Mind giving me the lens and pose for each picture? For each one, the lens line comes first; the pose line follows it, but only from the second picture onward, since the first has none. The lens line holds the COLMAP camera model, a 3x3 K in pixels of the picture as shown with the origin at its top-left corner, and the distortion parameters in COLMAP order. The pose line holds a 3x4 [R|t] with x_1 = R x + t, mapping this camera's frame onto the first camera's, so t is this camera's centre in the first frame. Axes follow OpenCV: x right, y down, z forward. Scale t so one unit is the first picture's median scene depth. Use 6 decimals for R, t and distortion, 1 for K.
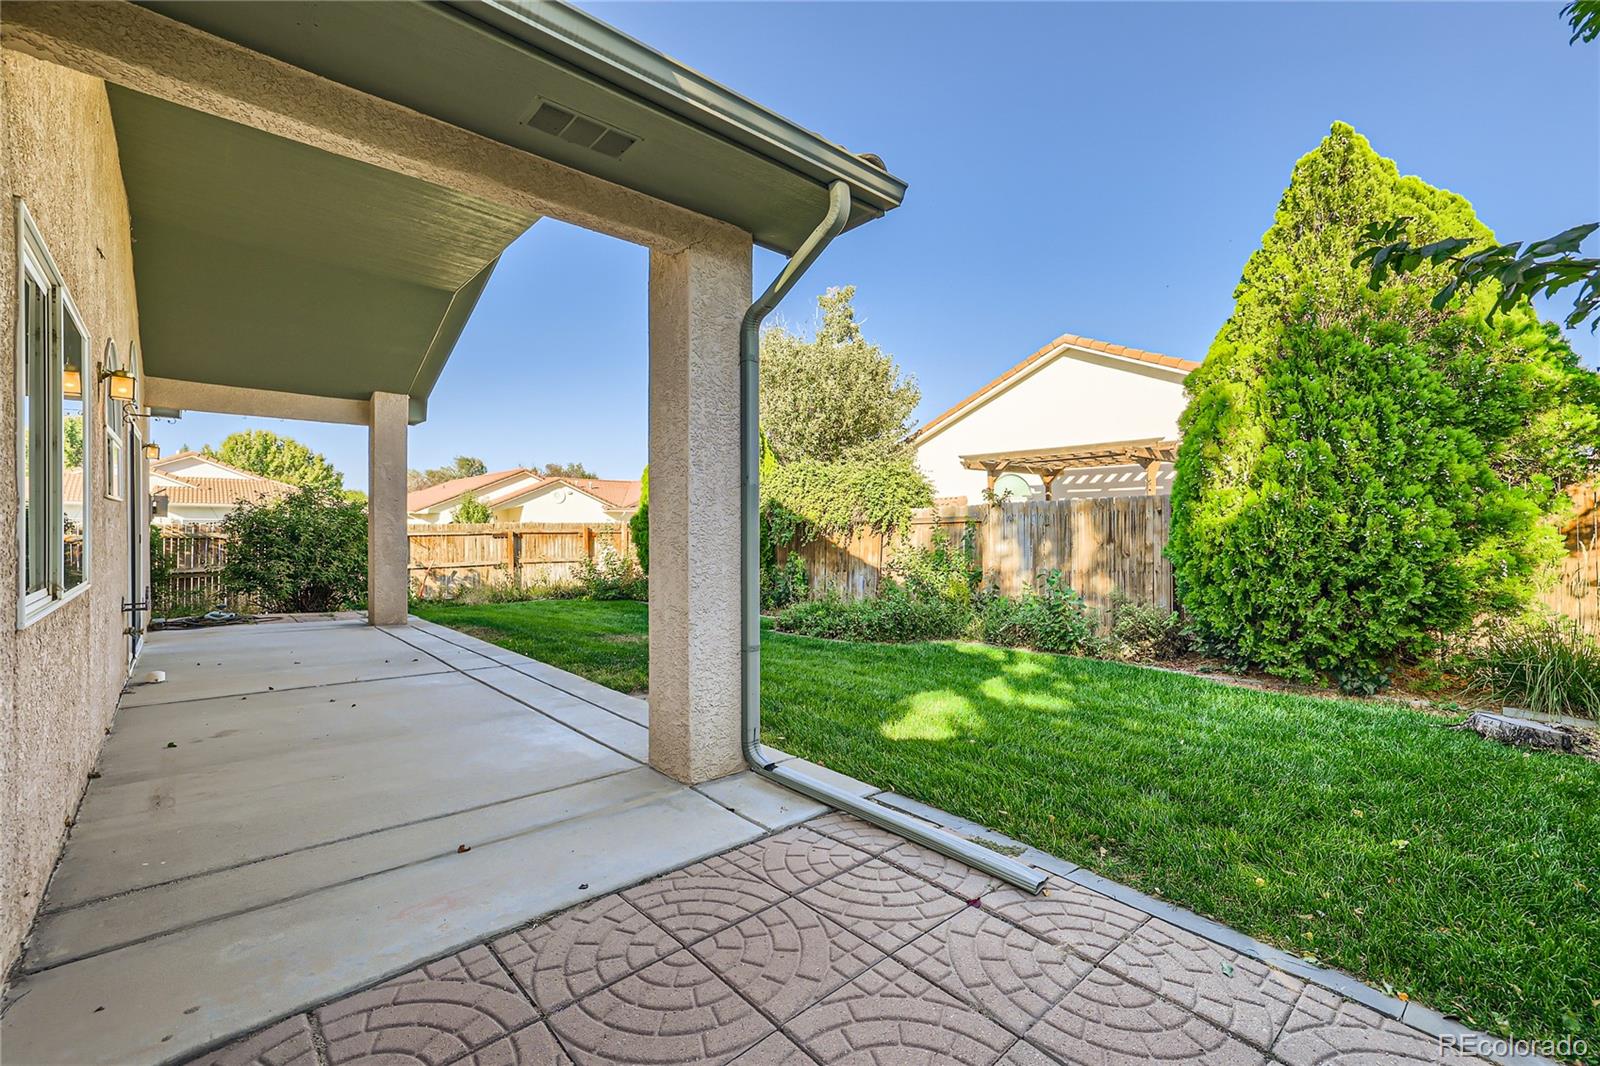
lens RADIAL K [[686.7, 0, 796.8], [0, 686.7, 533.8], [0, 0, 1]] dist [-0.026672, 0.014680]
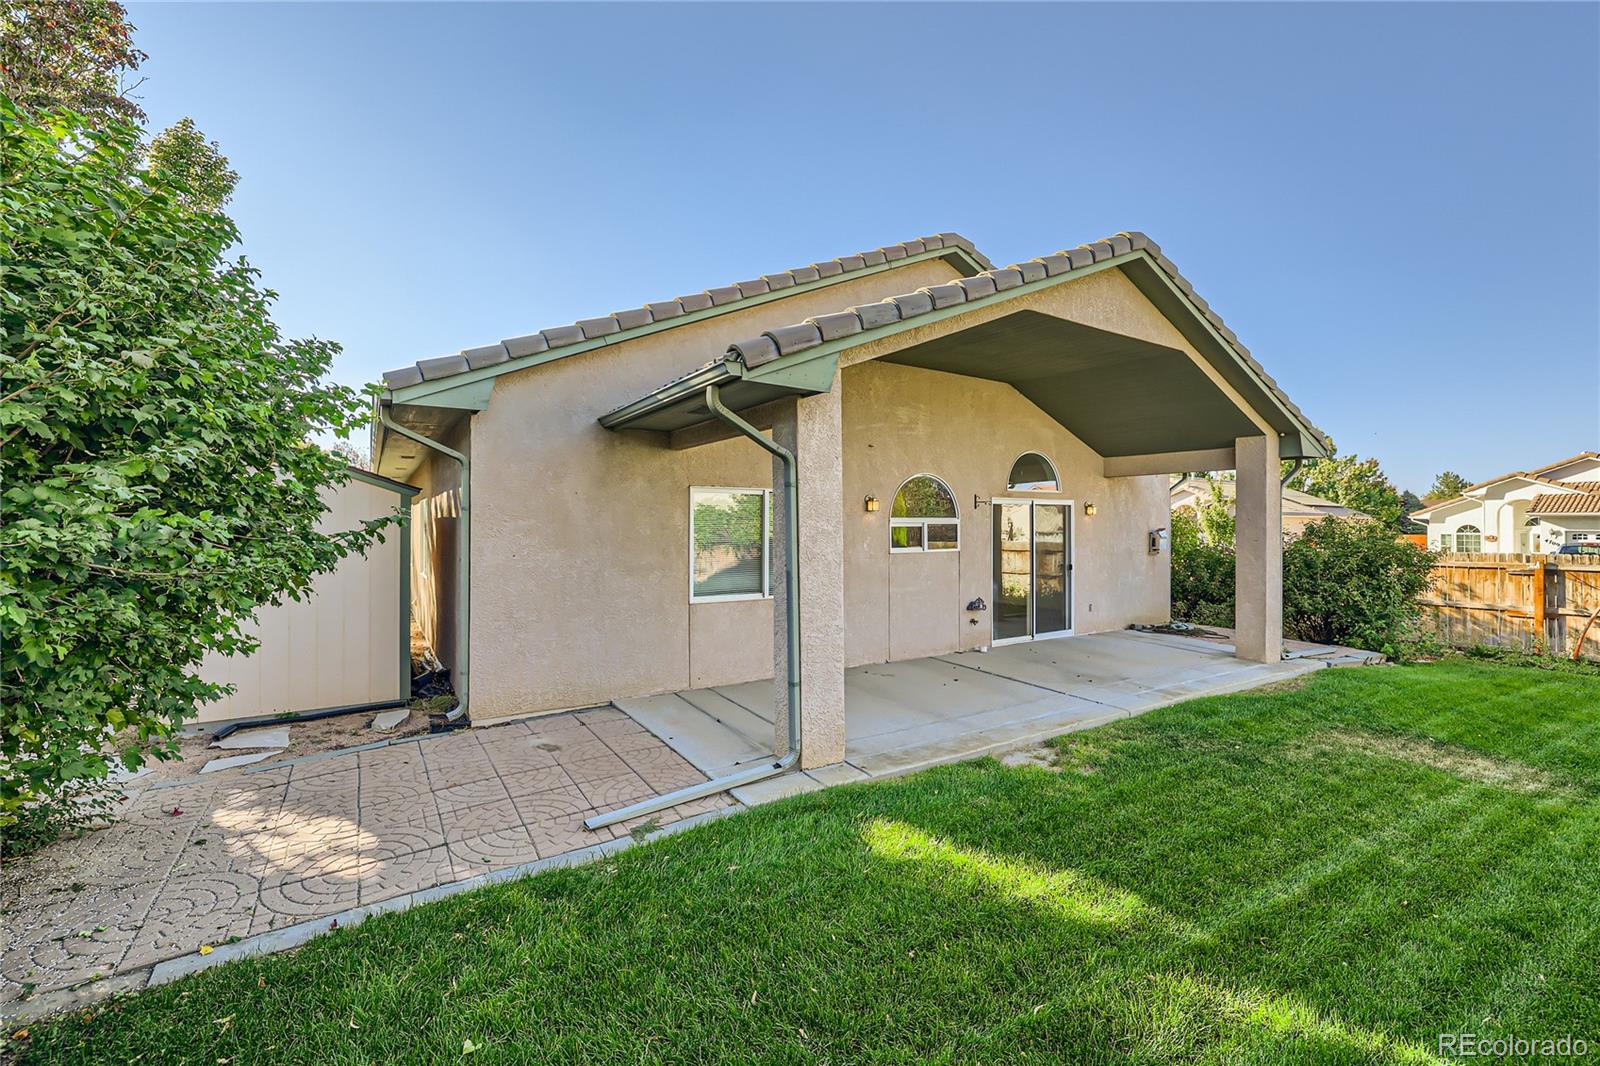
lens RADIAL K [[686.7, 0, 796.8], [0, 686.7, 533.8], [0, 0, 1]] dist [-0.026672, 0.014680]
pose [[-0.187074, 0.013325, -0.982255, 2.002391], [-0.008730, 0.999846, 0.015226, -0.253878], [0.982307, 0.011424, -0.186929, 1.900001]]
